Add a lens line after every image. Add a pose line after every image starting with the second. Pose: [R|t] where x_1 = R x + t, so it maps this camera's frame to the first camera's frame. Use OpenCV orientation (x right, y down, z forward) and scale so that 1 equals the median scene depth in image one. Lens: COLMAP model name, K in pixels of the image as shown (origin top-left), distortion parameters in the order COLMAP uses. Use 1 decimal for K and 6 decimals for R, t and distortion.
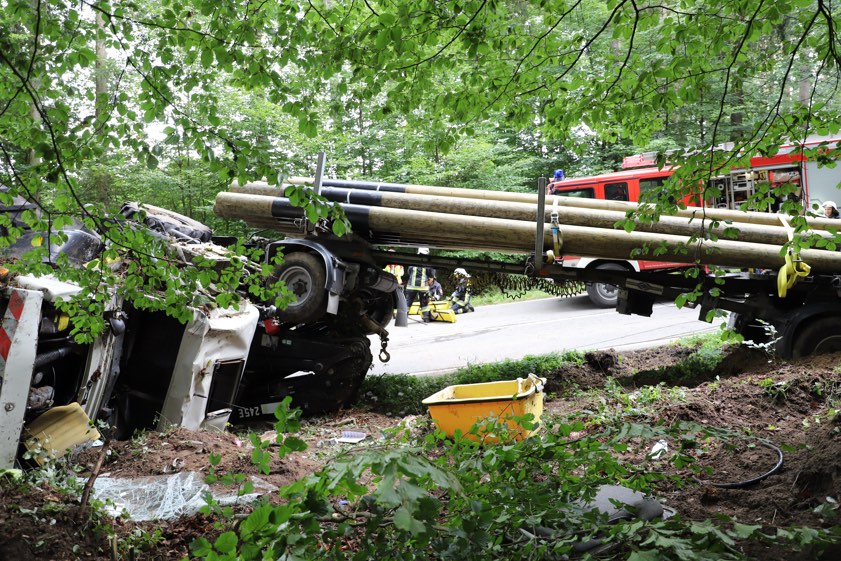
lens RADIAL K [[614.5, 0, 421.0], [0, 614.5, 261.7], [0, 0, 1]] dist [-0.137423, 0.081319]
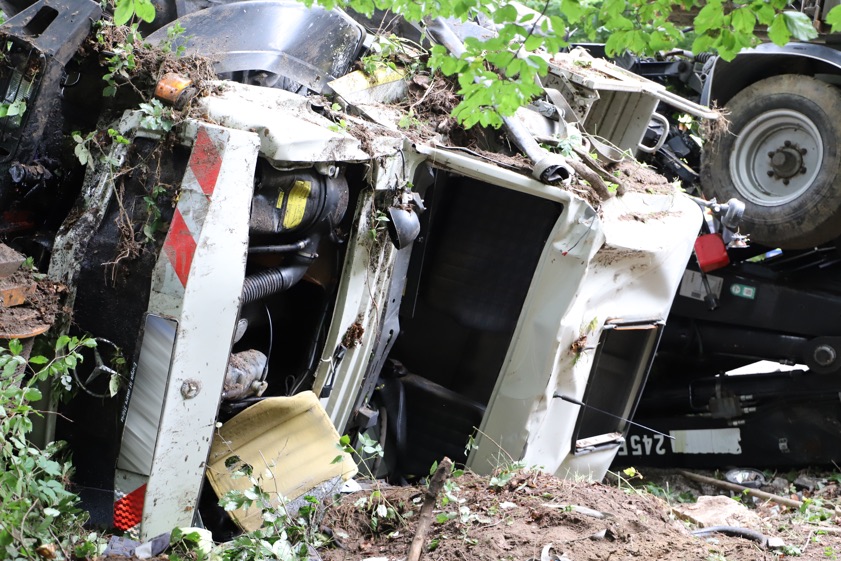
lens RADIAL K [[1288.1, 0, 420.5], [0, 1288.1, 280.5], [0, 0, 1]] dist [0.043474, 0.062210]
pose [[0.926960, 0.067019, -0.369125, -0.135918], [-0.024797, 0.992708, 0.117967, 0.033706], [0.374340, -0.100197, 0.921862, 0.121497]]
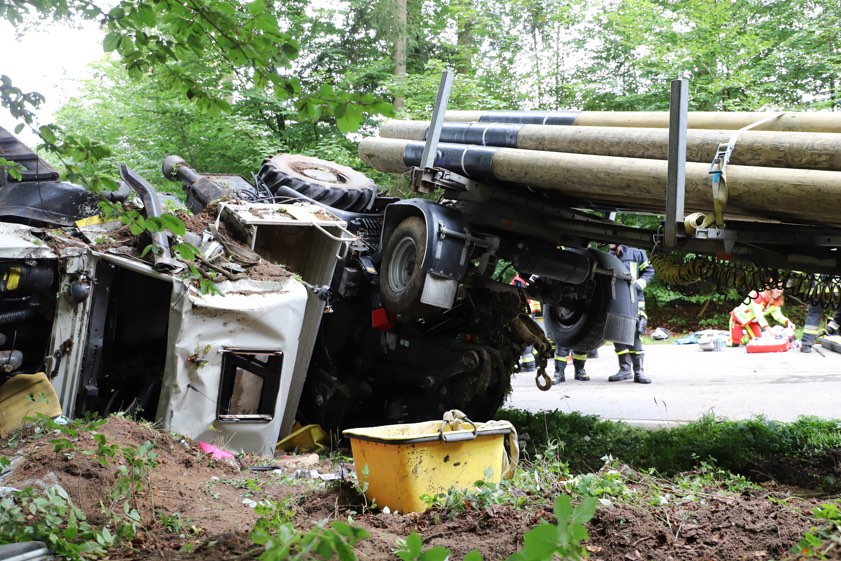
lens RADIAL K [[898.6, 0, 420.5], [0, 898.6, 280.5], [0, 0, 1]] dist [-0.001891, -0.004009]
pose [[0.771587, 0.050897, -0.634085, 0.646826], [-0.032816, 0.998652, 0.040227, 0.021273], [0.635277, -0.010230, 0.772217, 0.273252]]
